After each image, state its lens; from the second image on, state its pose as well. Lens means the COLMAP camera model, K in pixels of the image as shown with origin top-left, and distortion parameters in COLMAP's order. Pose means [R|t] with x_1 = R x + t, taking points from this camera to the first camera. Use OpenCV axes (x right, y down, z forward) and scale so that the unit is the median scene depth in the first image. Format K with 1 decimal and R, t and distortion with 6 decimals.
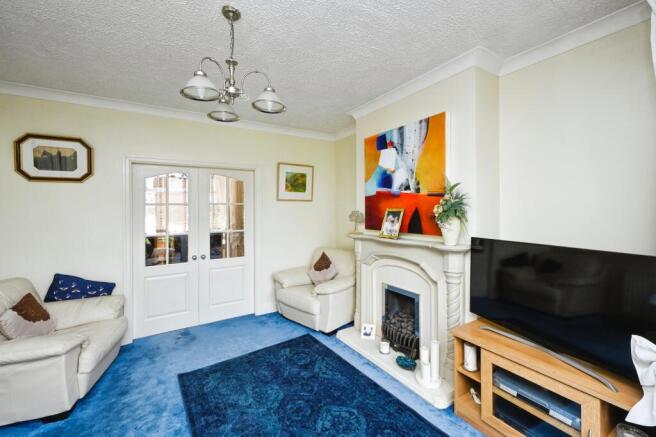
lens RADIAL K [[266.3, 0, 322.7], [0, 266.3, 206.7], [0, 0, 1]] dist [-0.000274, -0.000089]
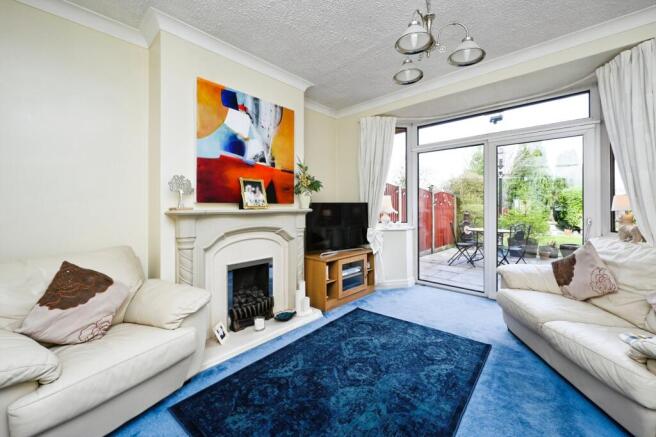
lens RADIAL K [[266.3, 0, 329.4], [0, 266.3, 212.6], [0, 0, 1]] dist [-0.000274, -0.000089]
pose [[-0.275462, 0.006407, 0.961290, -0.752623], [0.012535, 0.999917, -0.003072, 0.140599], [-0.961230, 0.011204, -0.275520, 1.030193]]
